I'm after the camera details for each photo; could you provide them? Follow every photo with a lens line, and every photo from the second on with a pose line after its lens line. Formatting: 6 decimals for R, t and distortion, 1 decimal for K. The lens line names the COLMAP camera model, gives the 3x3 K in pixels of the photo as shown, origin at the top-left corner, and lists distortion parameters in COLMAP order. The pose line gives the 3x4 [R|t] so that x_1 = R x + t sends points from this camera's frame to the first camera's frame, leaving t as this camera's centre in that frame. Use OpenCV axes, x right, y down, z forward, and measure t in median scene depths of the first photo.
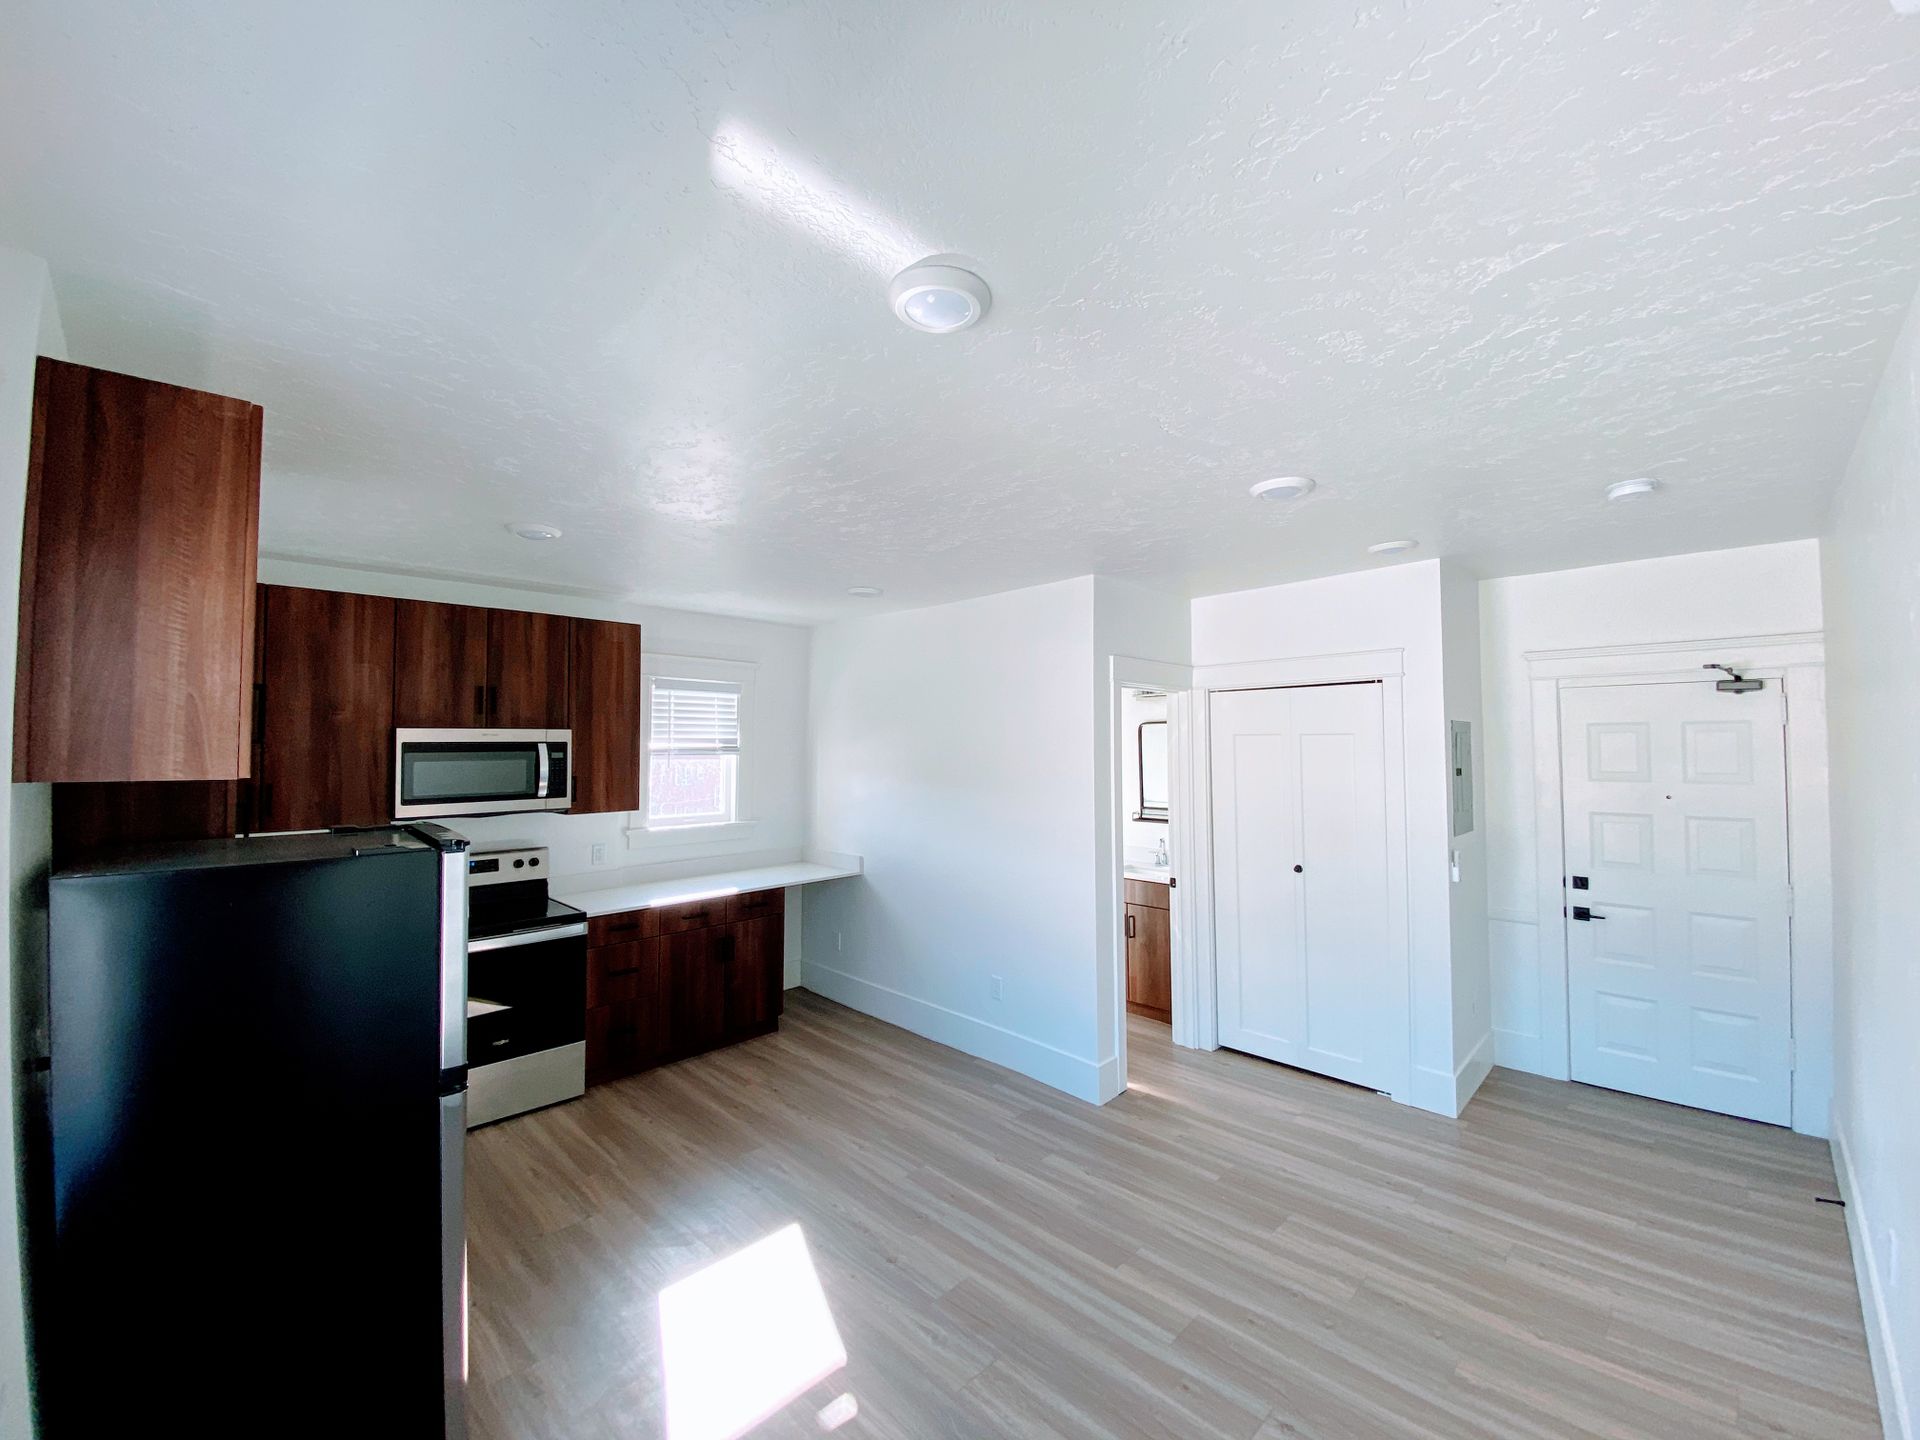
lens RADIAL K [[768.1, 0, 964.2], [0, 768.1, 722.0], [0, 0, 1]] dist [0.026758, -0.023805]
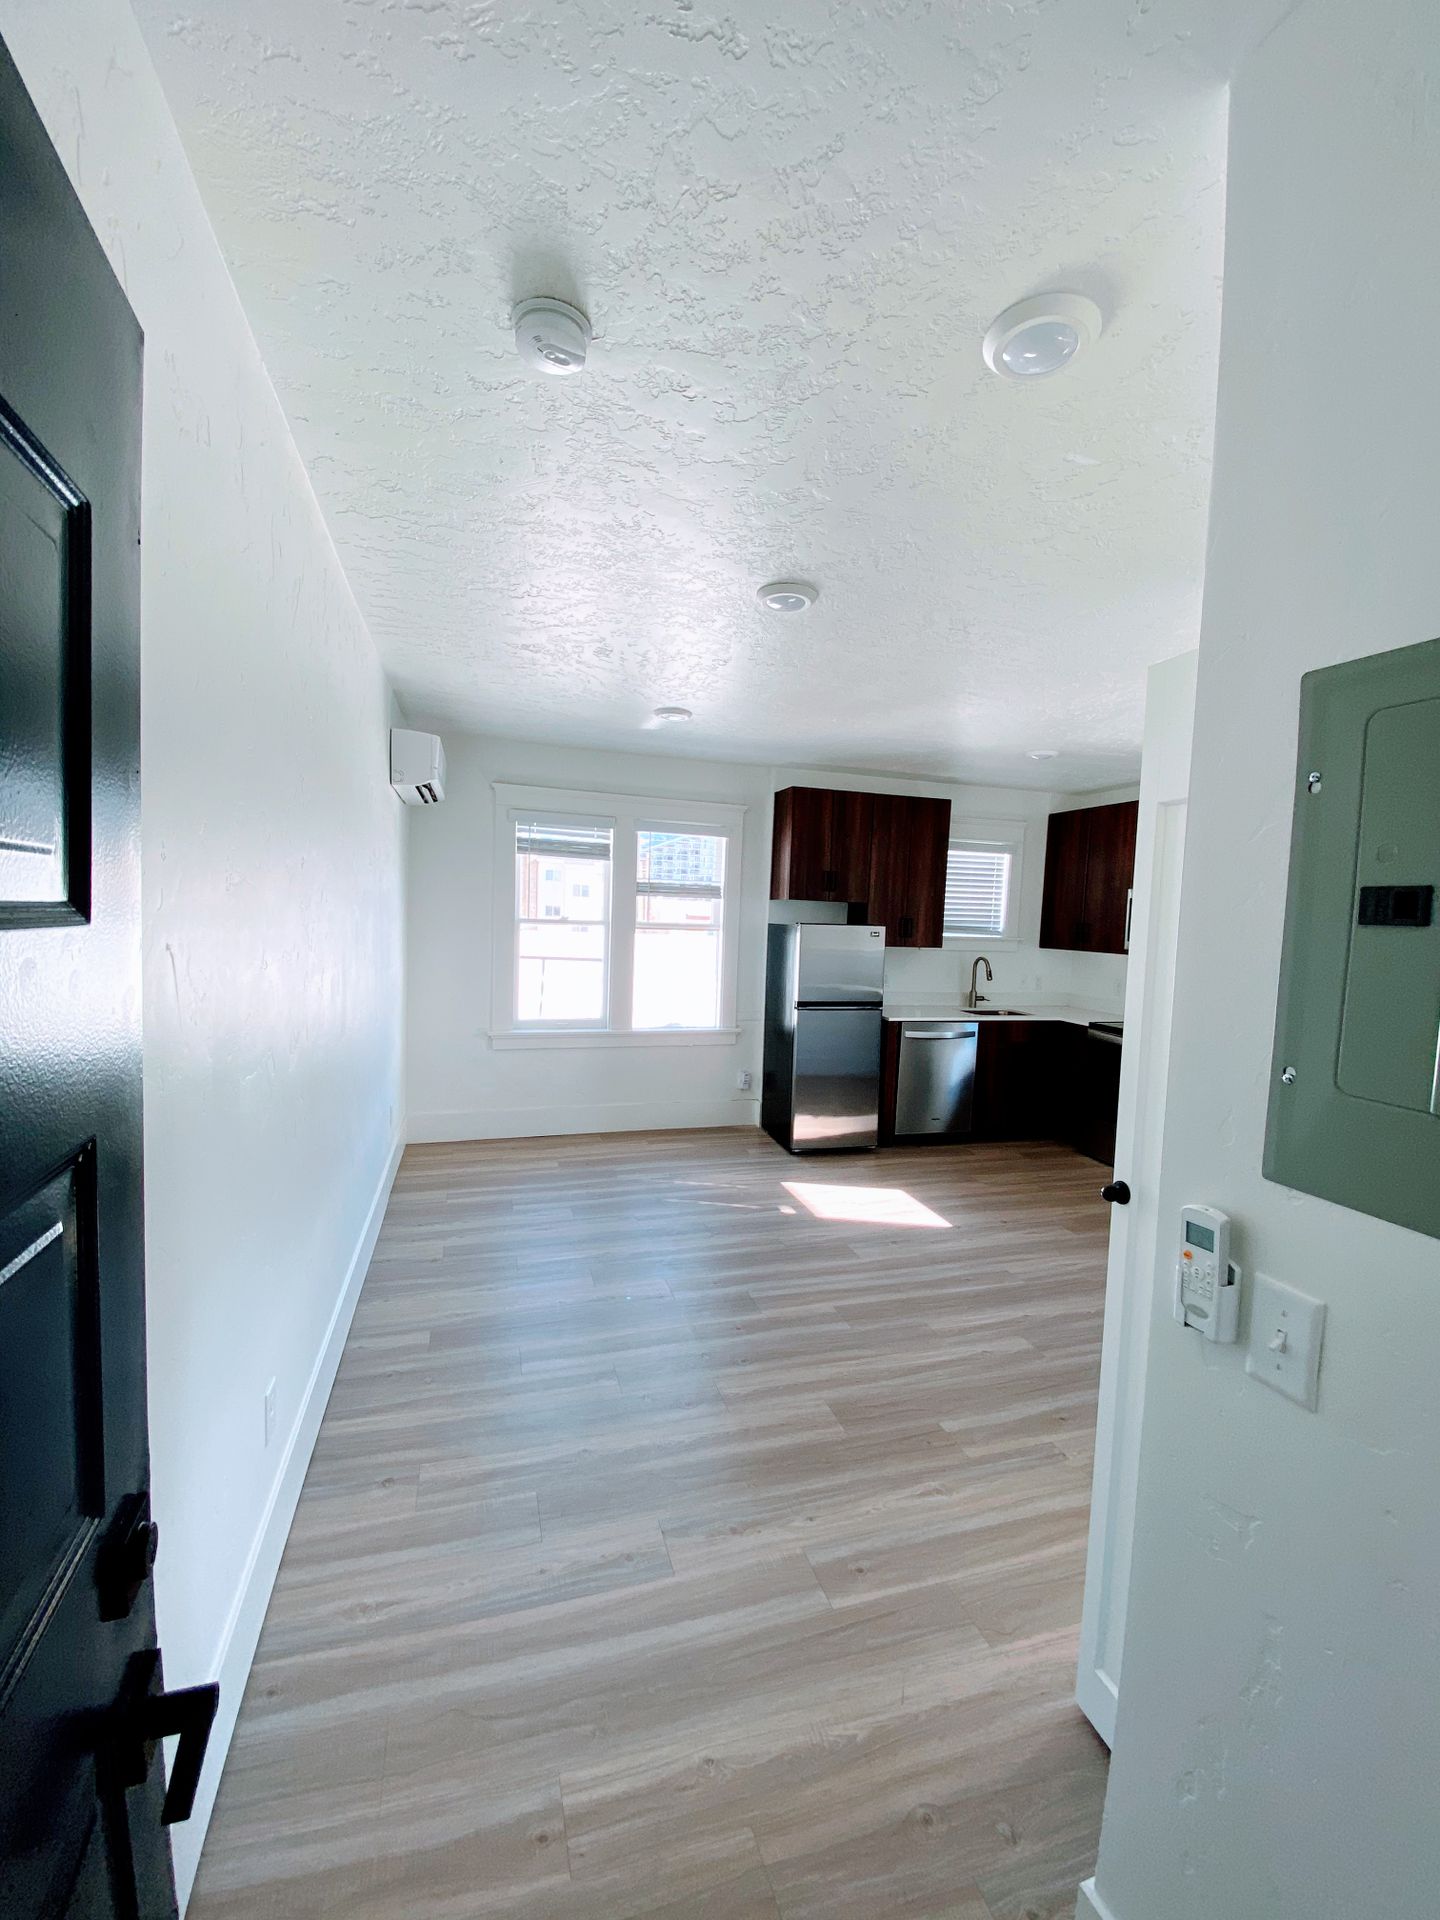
lens RADIAL K [[768.1, 0, 720.5], [0, 768.1, 965.4], [0, 0, 1]] dist [0.026758, -0.023805]
pose [[-0.469708, 0.047378, -0.881550, 0.980265], [-0.002564, 0.998481, 0.055029, 0.077651], [0.882818, 0.028108, -0.468873, 1.035350]]
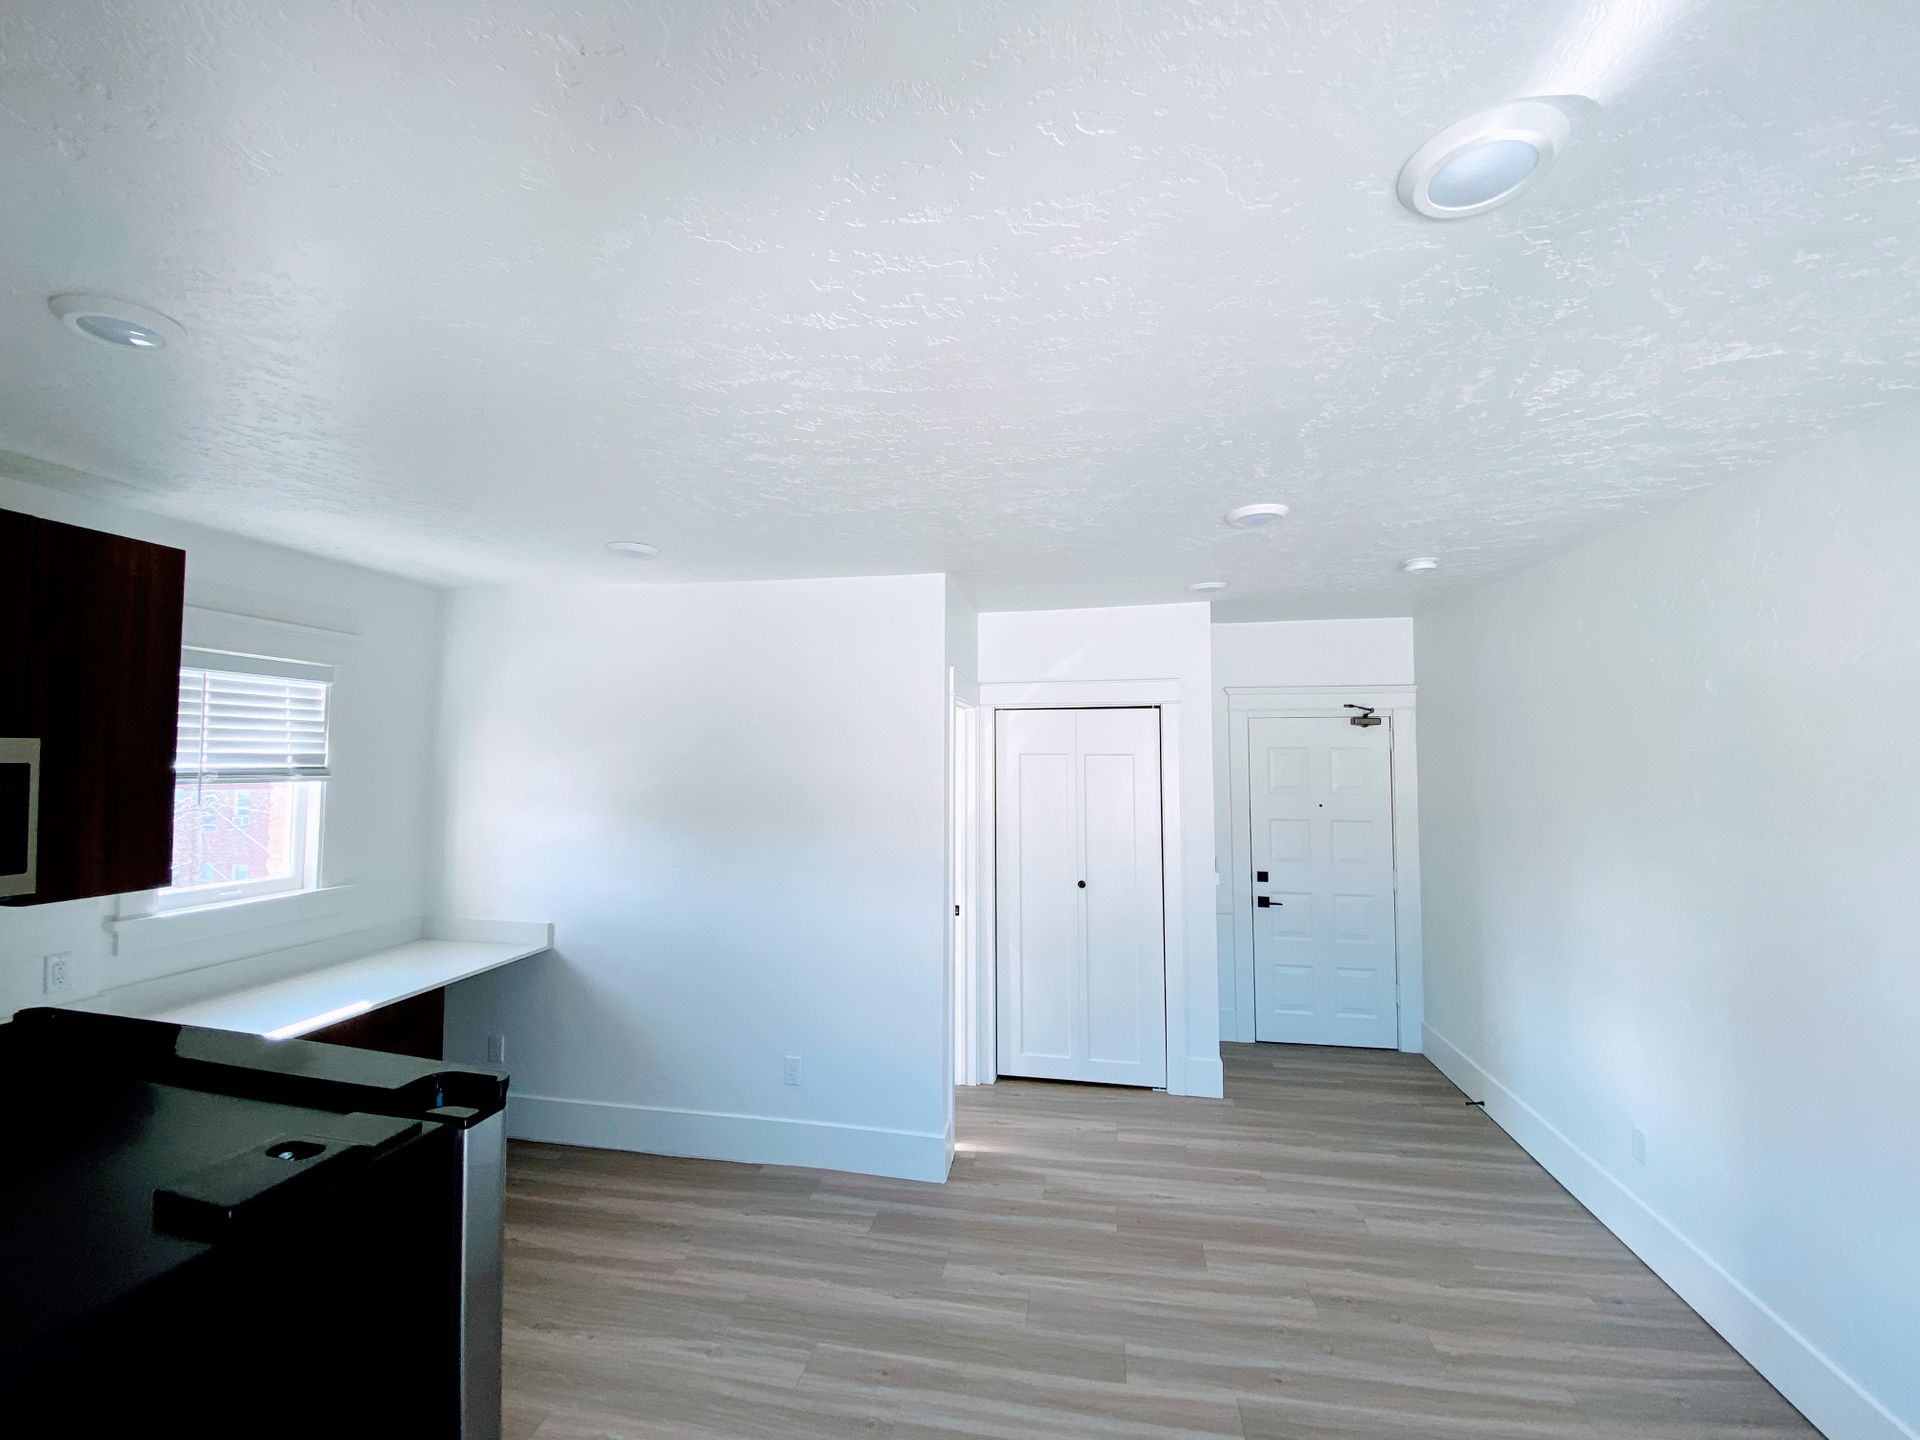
lens RADIAL K [[772.8, 0, 957.6], [0, 772.8, 721.0], [0, 0, 1]] dist [0.026682, -0.023862]
pose [[0.825903, 0.028671, 0.563083, -0.345431], [-0.021335, 0.999580, -0.019603, -0.005457], [-0.563408, 0.004177, 0.826168, 0.288229]]
